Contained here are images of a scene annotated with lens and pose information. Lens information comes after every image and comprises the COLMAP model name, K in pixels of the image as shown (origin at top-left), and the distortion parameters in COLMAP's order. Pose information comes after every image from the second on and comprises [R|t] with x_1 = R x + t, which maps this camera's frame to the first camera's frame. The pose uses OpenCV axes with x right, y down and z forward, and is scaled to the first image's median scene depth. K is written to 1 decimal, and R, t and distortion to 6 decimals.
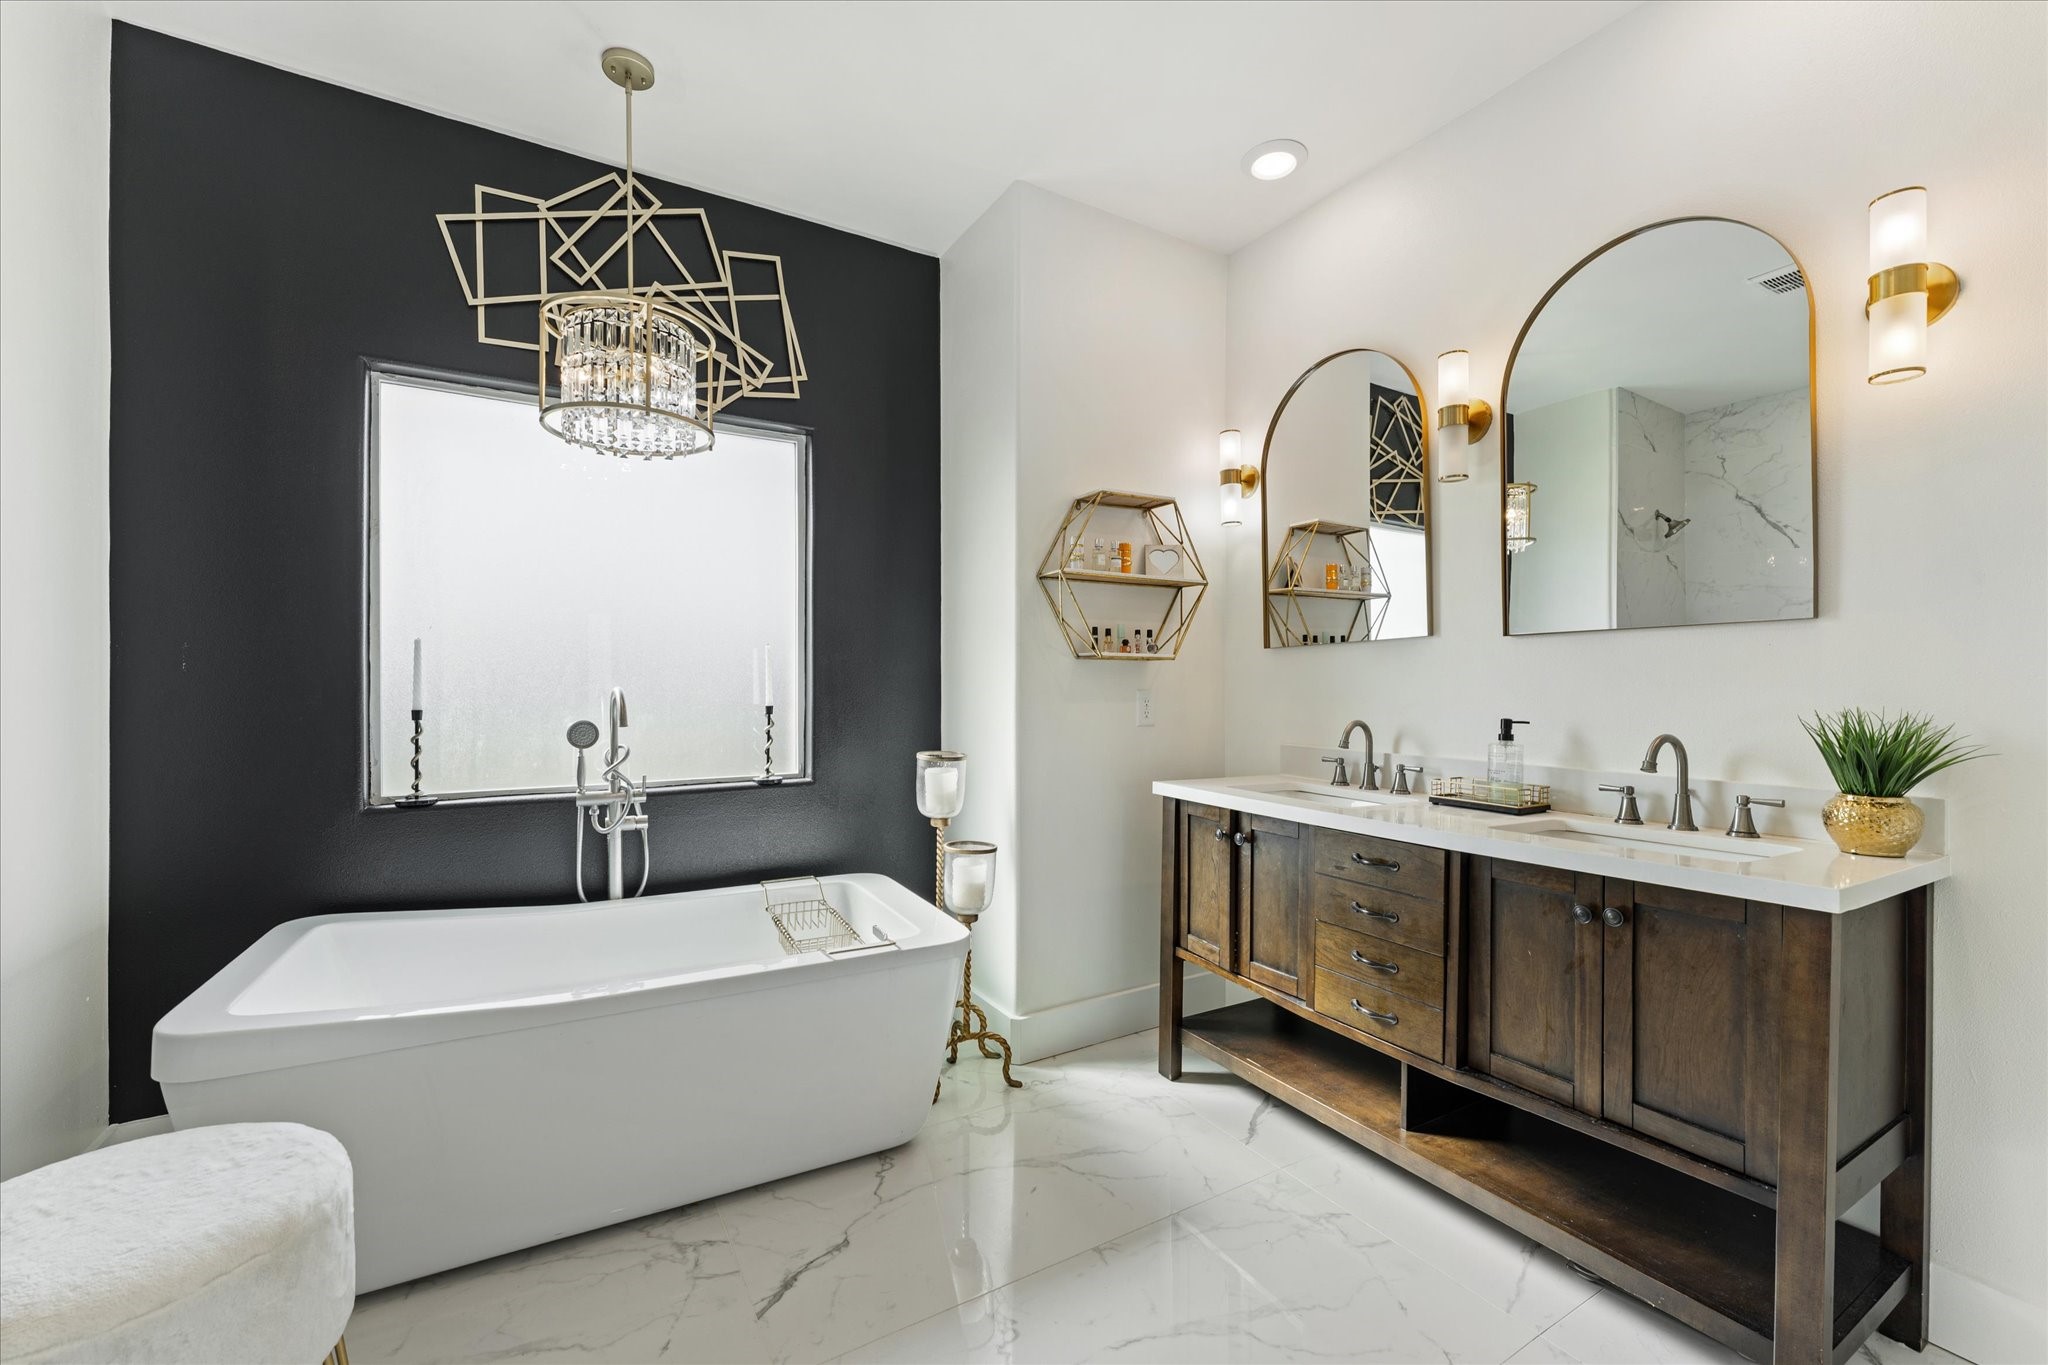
lens RADIAL K [[836.0, 0, 1024.0], [0, 836.0, 682.5], [0, 0, 1]] dist [-0.001231, -0.000124]
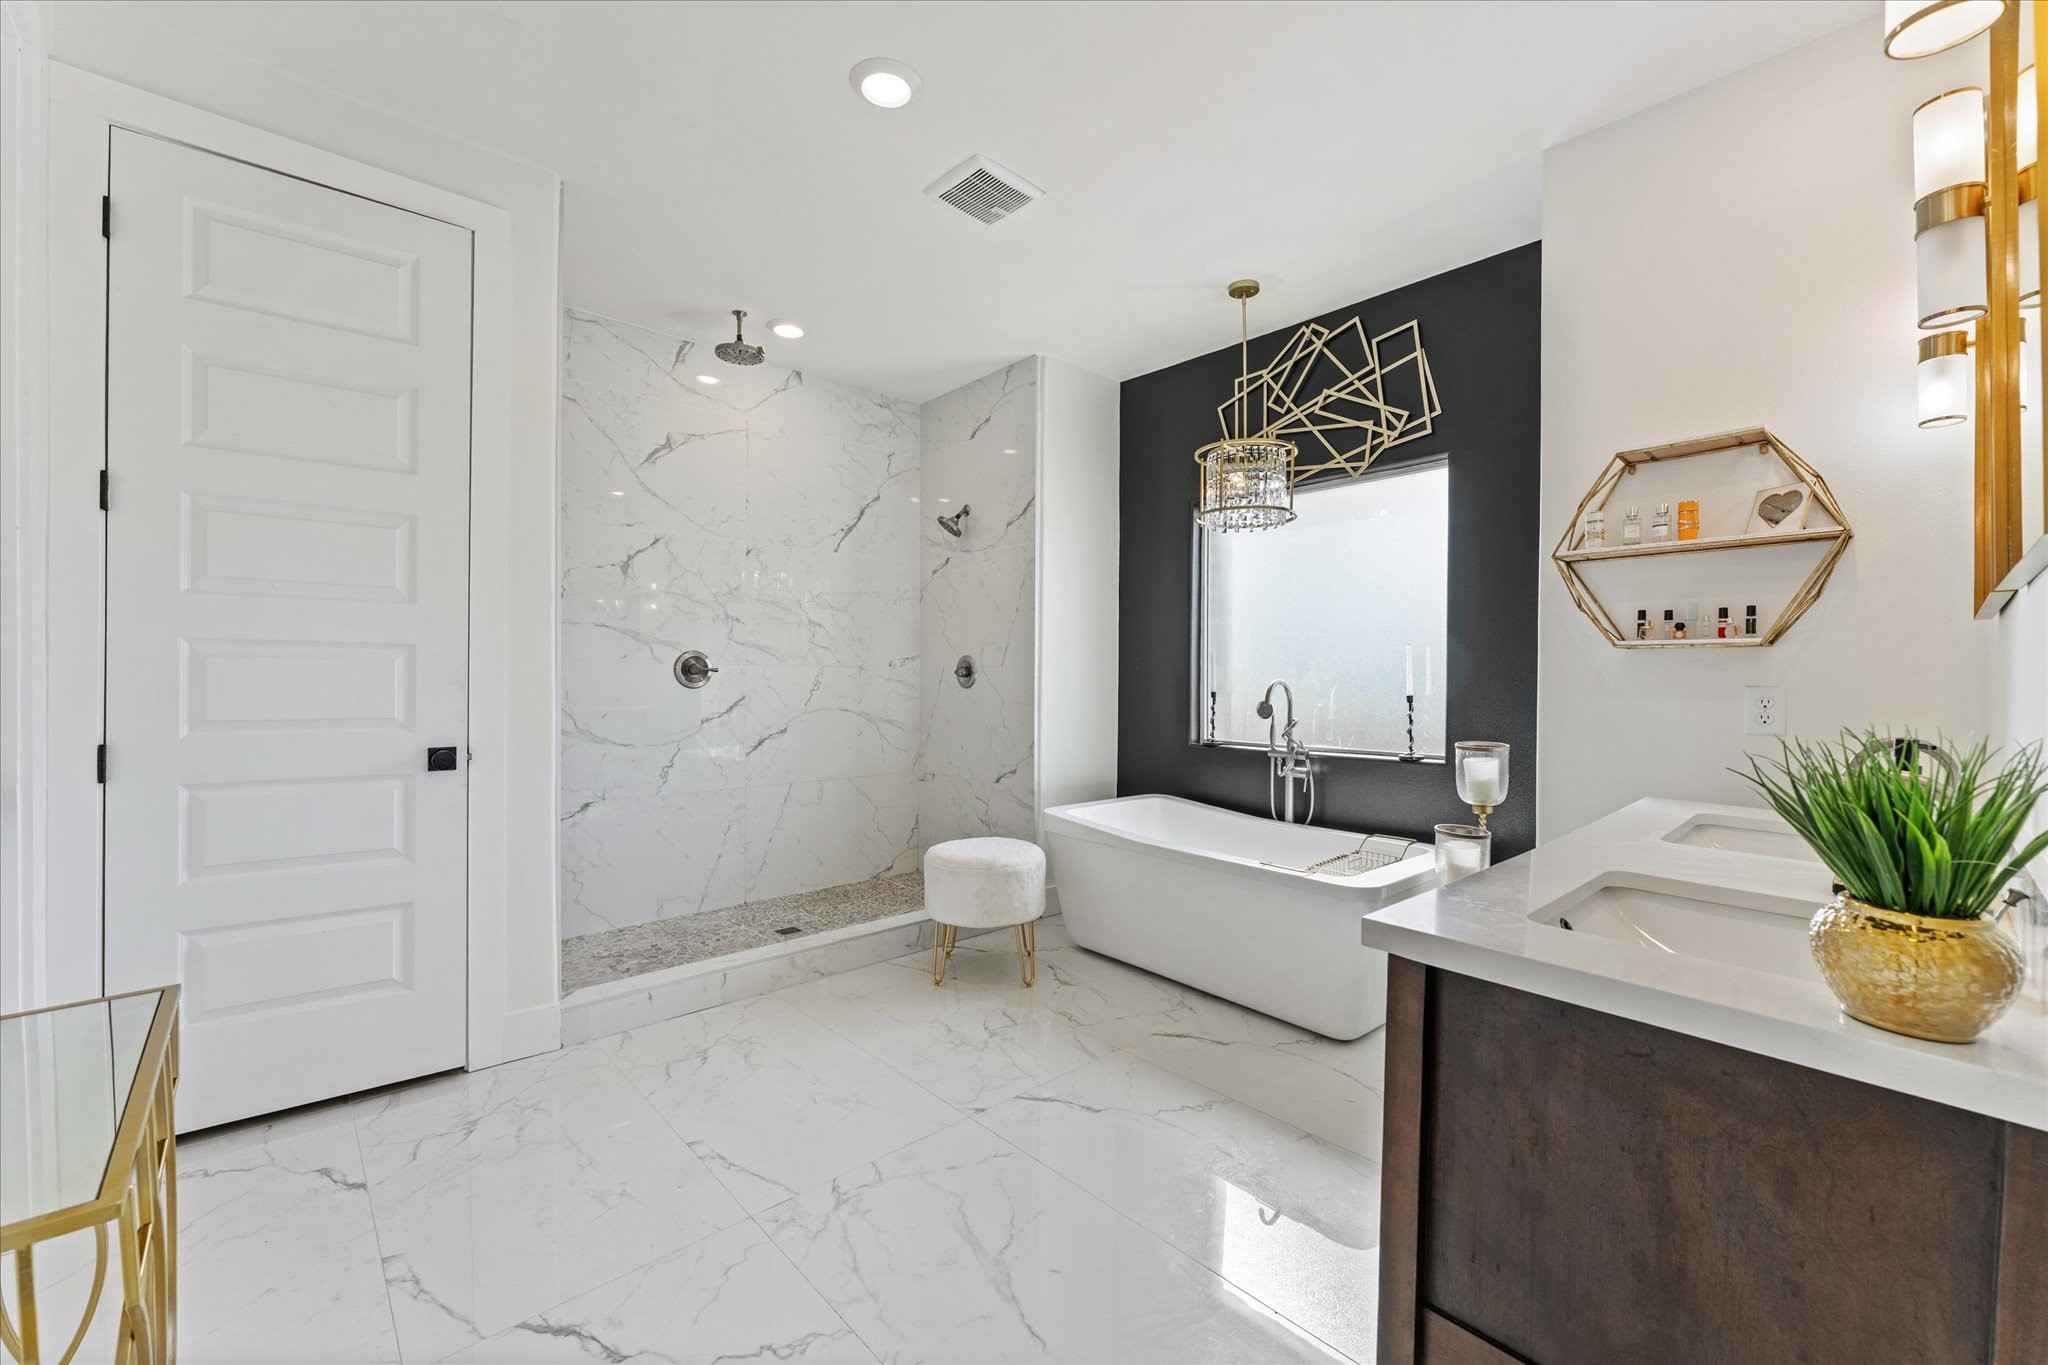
lens RADIAL K [[794.0, 0, 1024.0], [0, 794.0, 682.5], [0, 0, 1]] dist [-0.001122, -0.000042]
pose [[0.213772, 0.007200, -0.976857, 0.756650], [0.005683, 0.999947, 0.008614, -0.004168], [0.976867, -0.007393, 0.213720, 0.224117]]
